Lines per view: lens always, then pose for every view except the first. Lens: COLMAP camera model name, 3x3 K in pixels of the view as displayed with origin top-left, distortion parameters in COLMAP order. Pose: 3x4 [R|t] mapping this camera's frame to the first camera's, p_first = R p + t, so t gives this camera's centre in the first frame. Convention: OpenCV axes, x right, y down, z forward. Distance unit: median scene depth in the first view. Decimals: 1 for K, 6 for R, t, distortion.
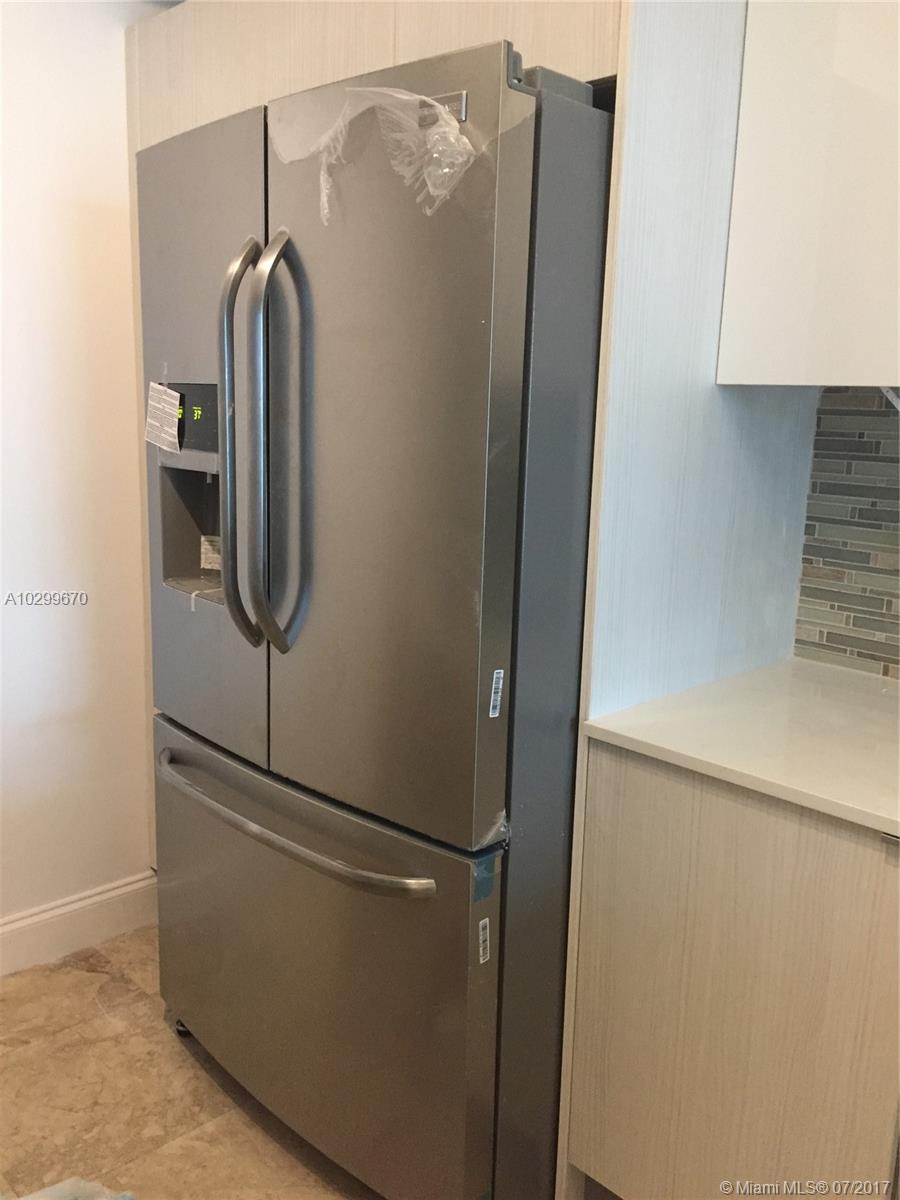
lens RADIAL K [[1023.2, 0, 450.0], [0, 1023.2, 600.0], [0, 0, 1]] dist [0.078688, -0.117674]
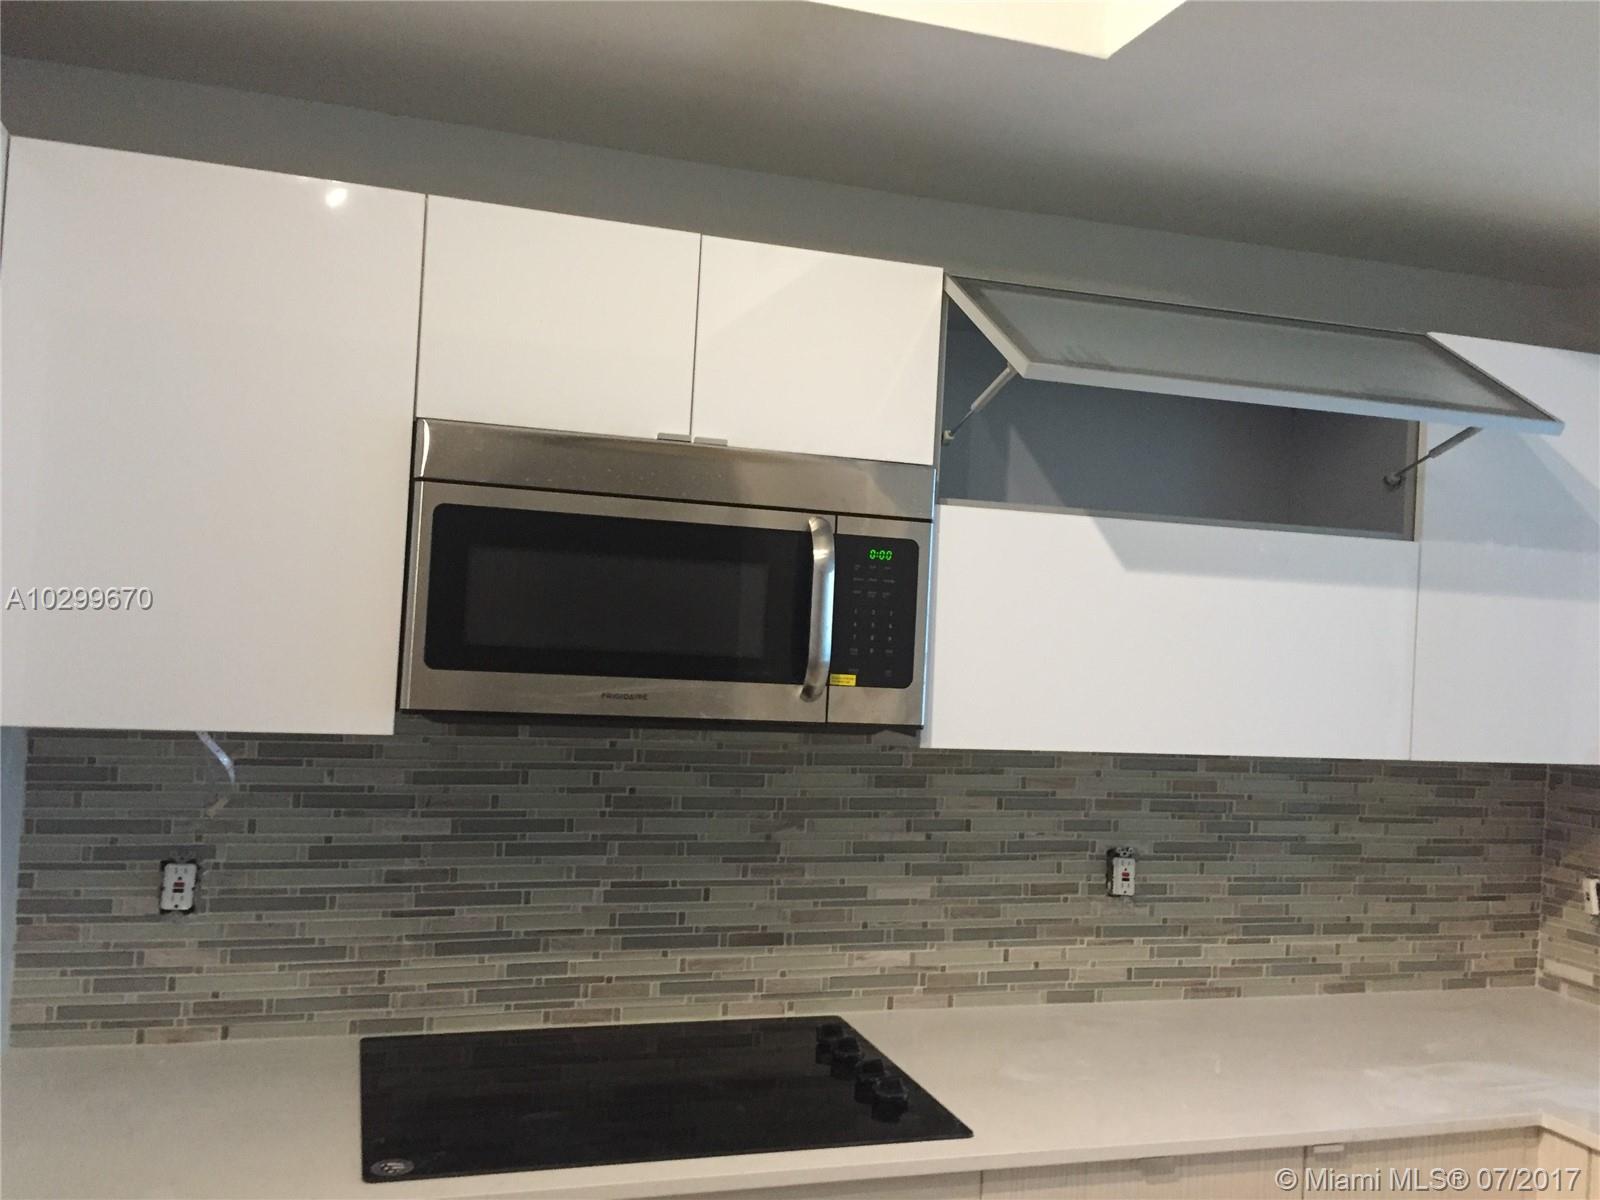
lens RADIAL K [[1364.3, 0, 800.0], [0, 1364.3, 600.0], [0, 0, 1]] dist [0.078688, -0.117674]
pose [[0.454327, 0.007897, 0.890800, -0.330030], [0.139334, 0.987024, -0.079813, -0.115986], [-0.879871, 0.160380, 0.447332, -0.022097]]
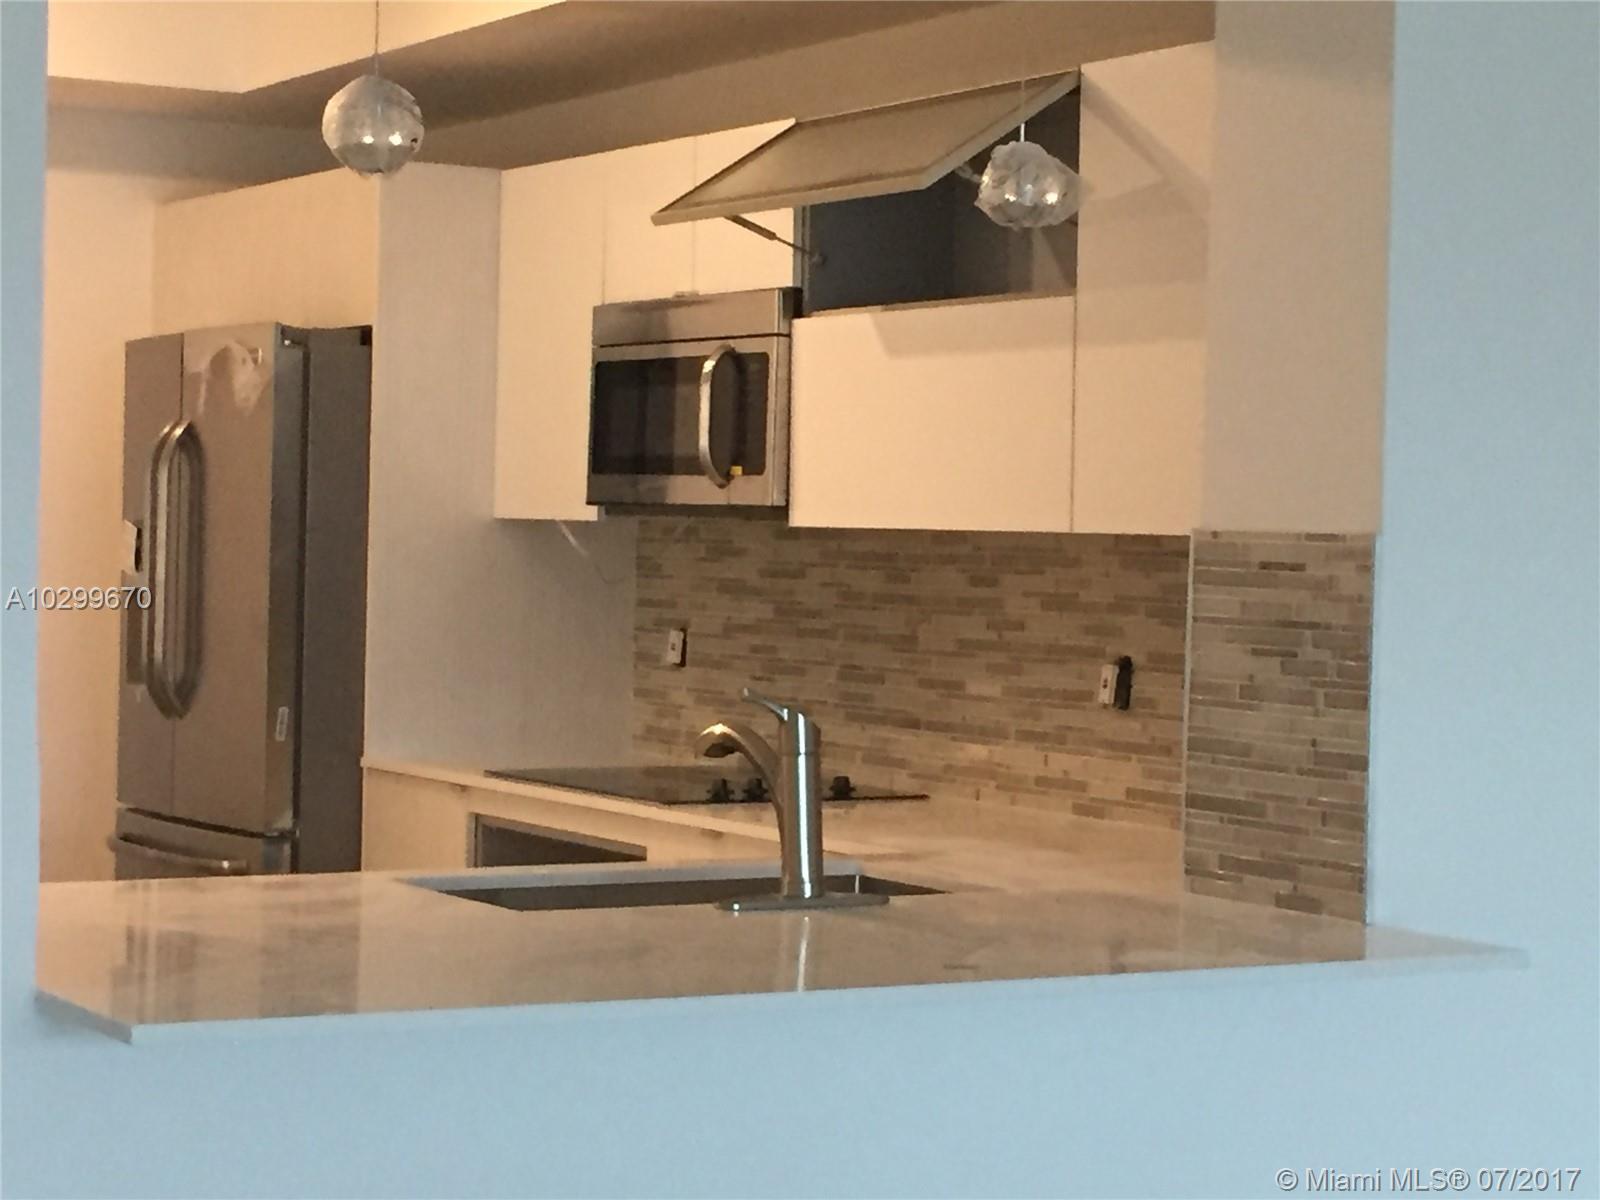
lens RADIAL K [[3404.9, 0, 800.0], [0, 3404.9, 600.0], [0, 0, 1]] dist [-0.020521, -0.065574]
pose [[0.966450, -0.005290, -0.256802, 1.558664], [-0.041422, 0.983492, -0.176144, 0.574855], [0.253495, 0.180872, 0.950277, -2.692610]]
